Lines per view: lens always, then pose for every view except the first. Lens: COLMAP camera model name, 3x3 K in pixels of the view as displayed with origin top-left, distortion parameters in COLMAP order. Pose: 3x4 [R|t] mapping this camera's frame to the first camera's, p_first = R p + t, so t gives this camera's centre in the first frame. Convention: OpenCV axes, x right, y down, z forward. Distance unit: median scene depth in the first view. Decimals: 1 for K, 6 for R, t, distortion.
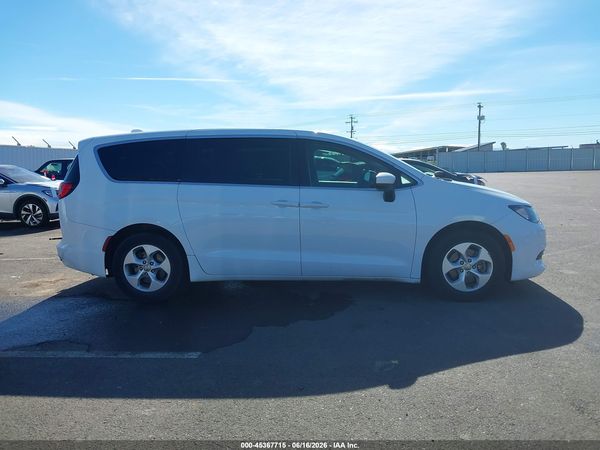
lens RADIAL K [[476.8, 0, 302.4], [0, 476.8, 220.7], [0, 0, 1]] dist [0.005916, -0.009648]
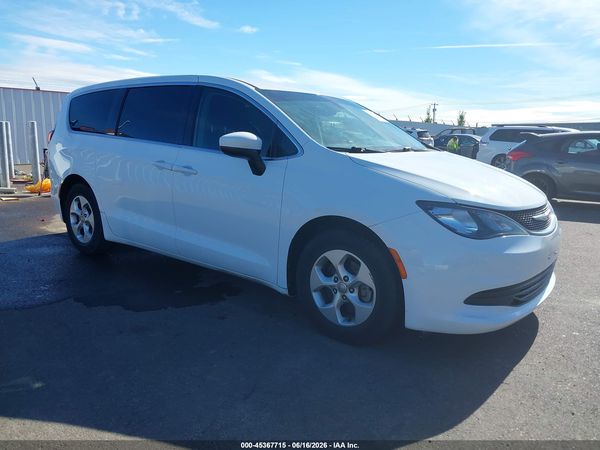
lens RADIAL K [[476.8, 0, 301.5], [0, 476.8, 226.0], [0, 0, 1]] dist [0.005916, -0.009648]
pose [[0.839134, 0.151327, -0.522449, 0.620484], [-0.112667, 0.988045, 0.105226, -0.046168], [0.532127, -0.029436, 0.846153, 0.428102]]
